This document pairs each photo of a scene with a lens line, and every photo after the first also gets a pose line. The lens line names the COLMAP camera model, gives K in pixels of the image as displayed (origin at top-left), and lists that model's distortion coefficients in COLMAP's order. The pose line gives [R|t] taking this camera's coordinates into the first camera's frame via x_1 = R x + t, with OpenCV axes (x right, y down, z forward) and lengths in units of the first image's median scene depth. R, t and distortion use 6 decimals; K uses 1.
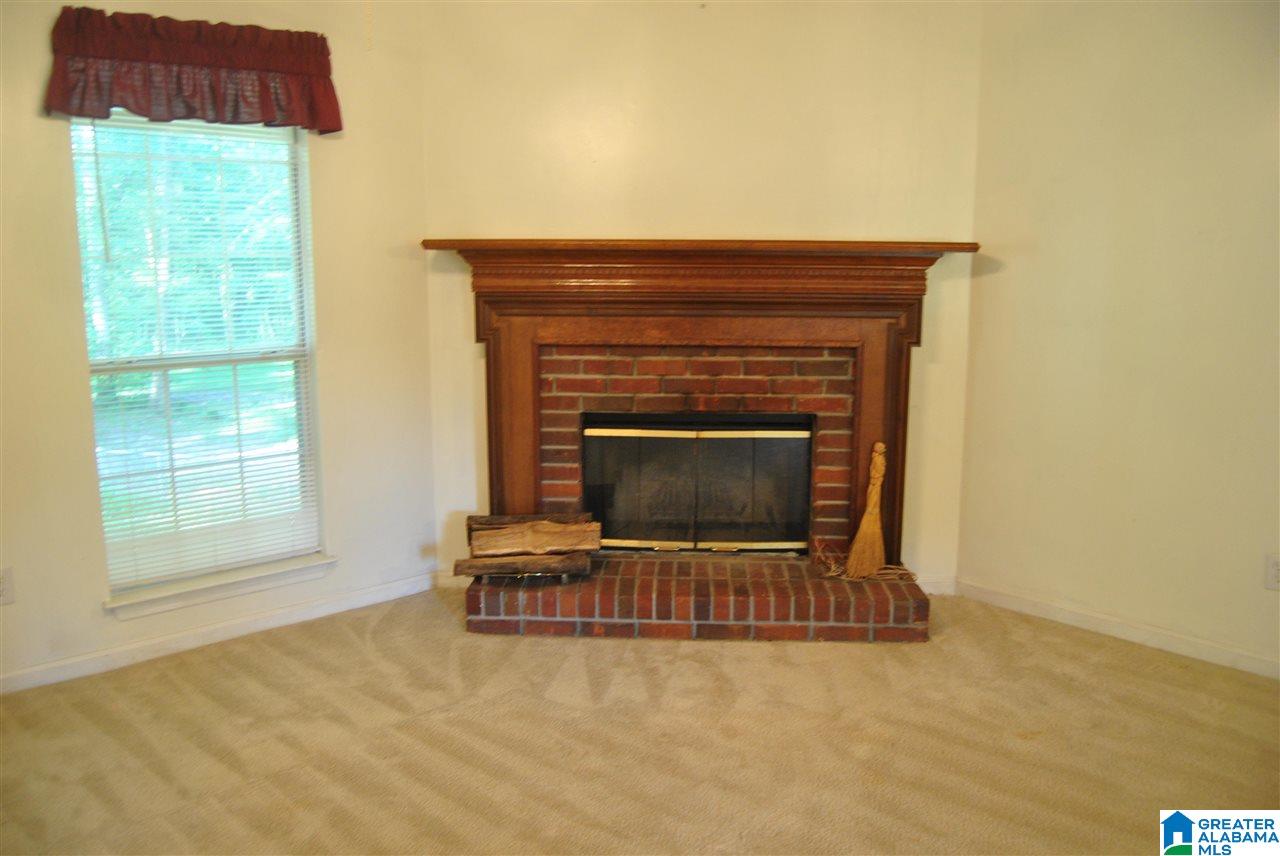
lens RADIAL K [[1023.8, 0, 640.0], [0, 1023.8, 428.0], [0, 0, 1]] dist [-0.076171, -0.004532]
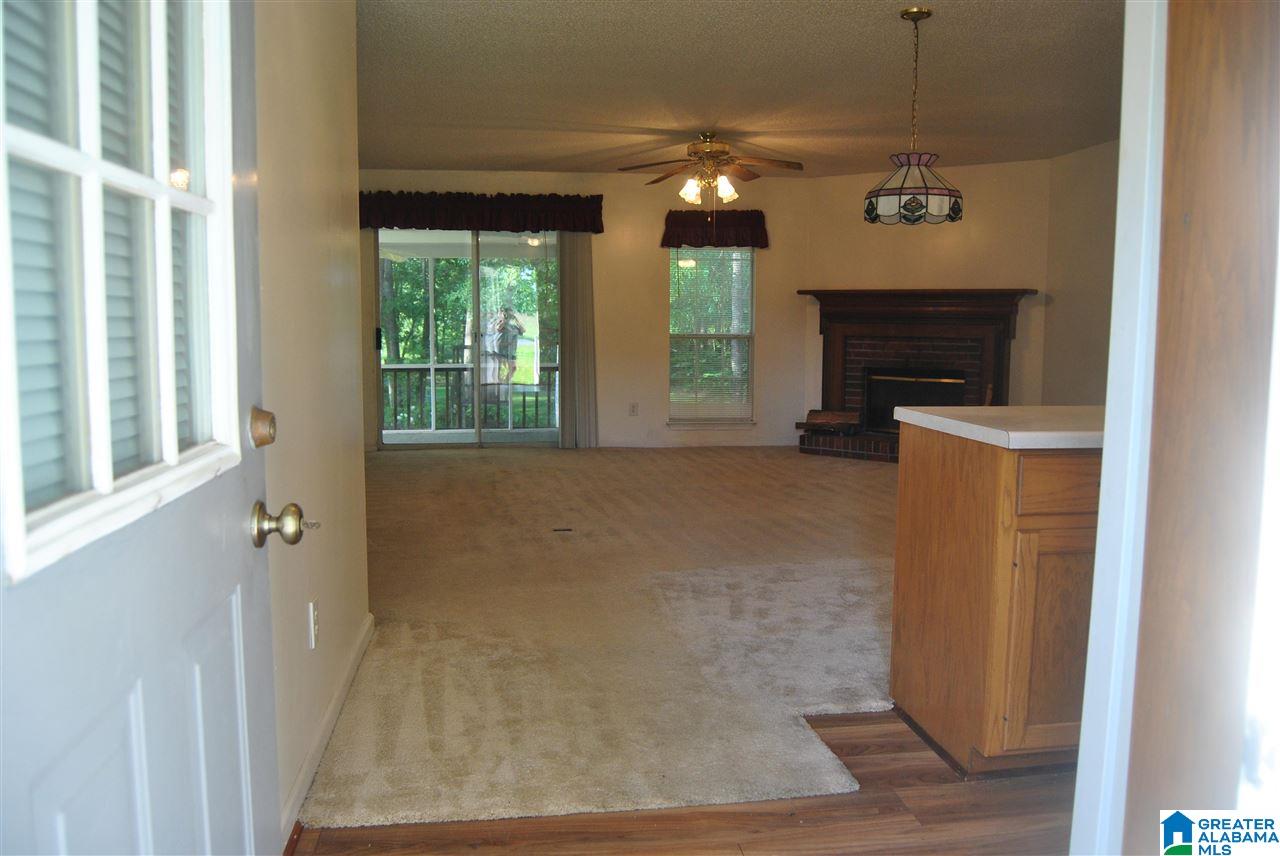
lens RADIAL K [[1007.2, 0, 640.0], [0, 1007.2, 428.0], [0, 0, 1]] dist [-0.131094, 0.186687]
pose [[0.818997, 0.061357, -0.570508, 0.826568], [-0.097476, 0.994692, -0.032956, 0.245966], [0.565458, 0.082602, 0.820630, -1.098585]]
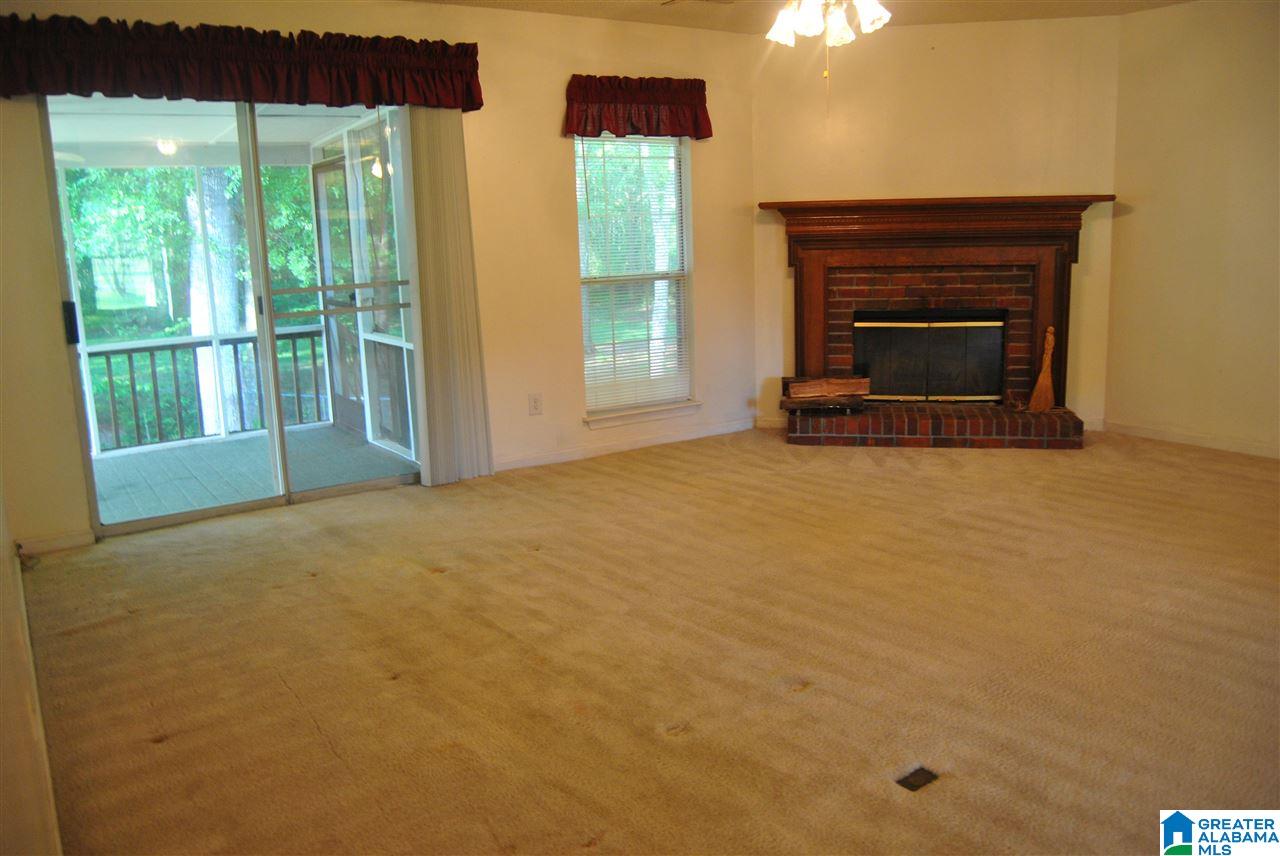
lens RADIAL K [[1023.8, 0, 640.0], [0, 1023.8, 428.0], [0, 0, 1]] dist [-0.076171, -0.004532]
pose [[0.987570, -0.002175, -0.157163, -0.140972], [0.006422, 0.999628, 0.026515, 0.124891], [0.157047, -0.027195, 0.987217, -0.620484]]
